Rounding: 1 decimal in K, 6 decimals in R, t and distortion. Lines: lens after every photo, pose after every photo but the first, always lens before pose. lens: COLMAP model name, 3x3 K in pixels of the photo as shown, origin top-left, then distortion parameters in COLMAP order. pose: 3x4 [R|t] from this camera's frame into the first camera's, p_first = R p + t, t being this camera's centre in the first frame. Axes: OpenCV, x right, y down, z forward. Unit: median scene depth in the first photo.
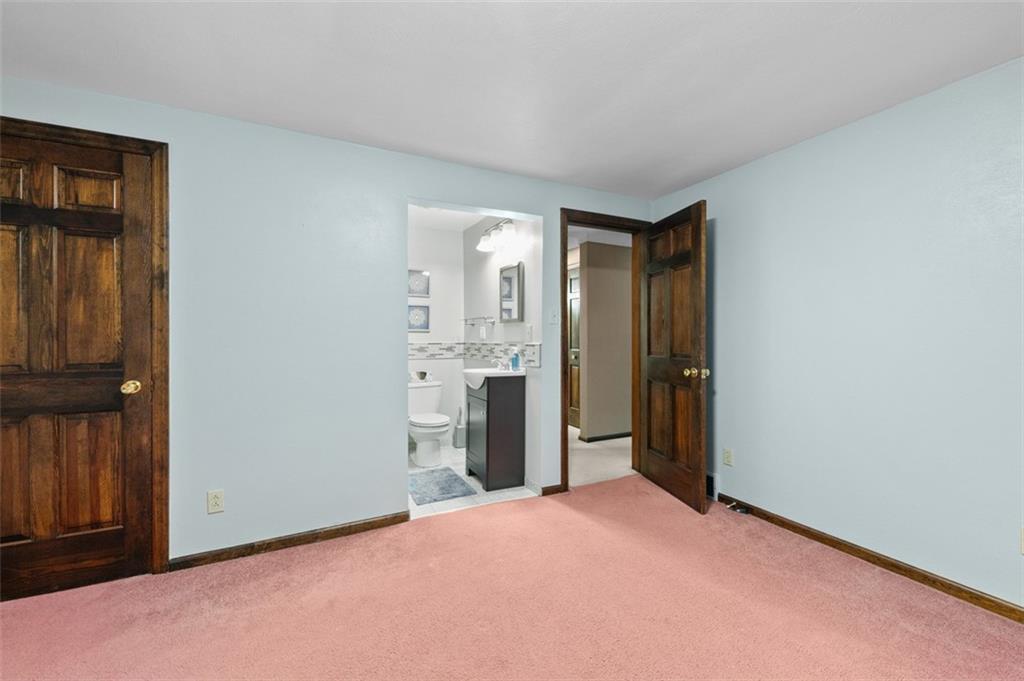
lens RADIAL K [[408.2, 0, 512.0], [0, 408.2, 340.5], [0, 0, 1]] dist [0.002464, 0.000000]
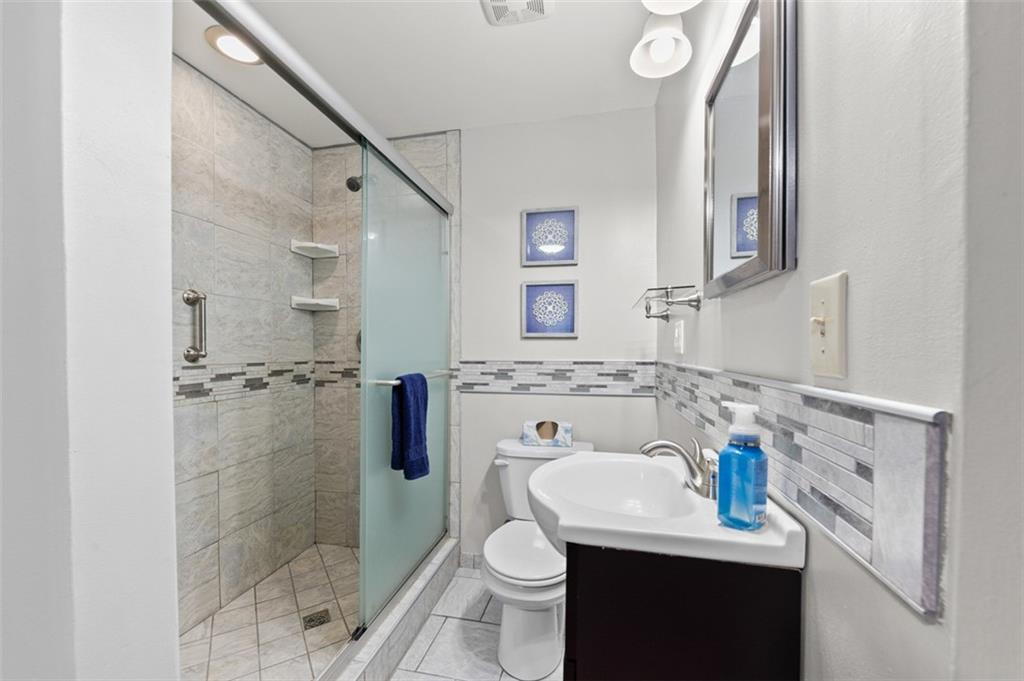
lens RADIAL K [[398.3, 0, 513.0], [0, 398.3, 344.7], [0, 0, 1]] dist [0.001316, -0.000174]
pose [[0.772286, -0.006253, -0.635244, 0.035547], [-0.003185, 0.999901, -0.013716, -0.006590], [0.635267, 0.012616, 0.772189, 0.617682]]
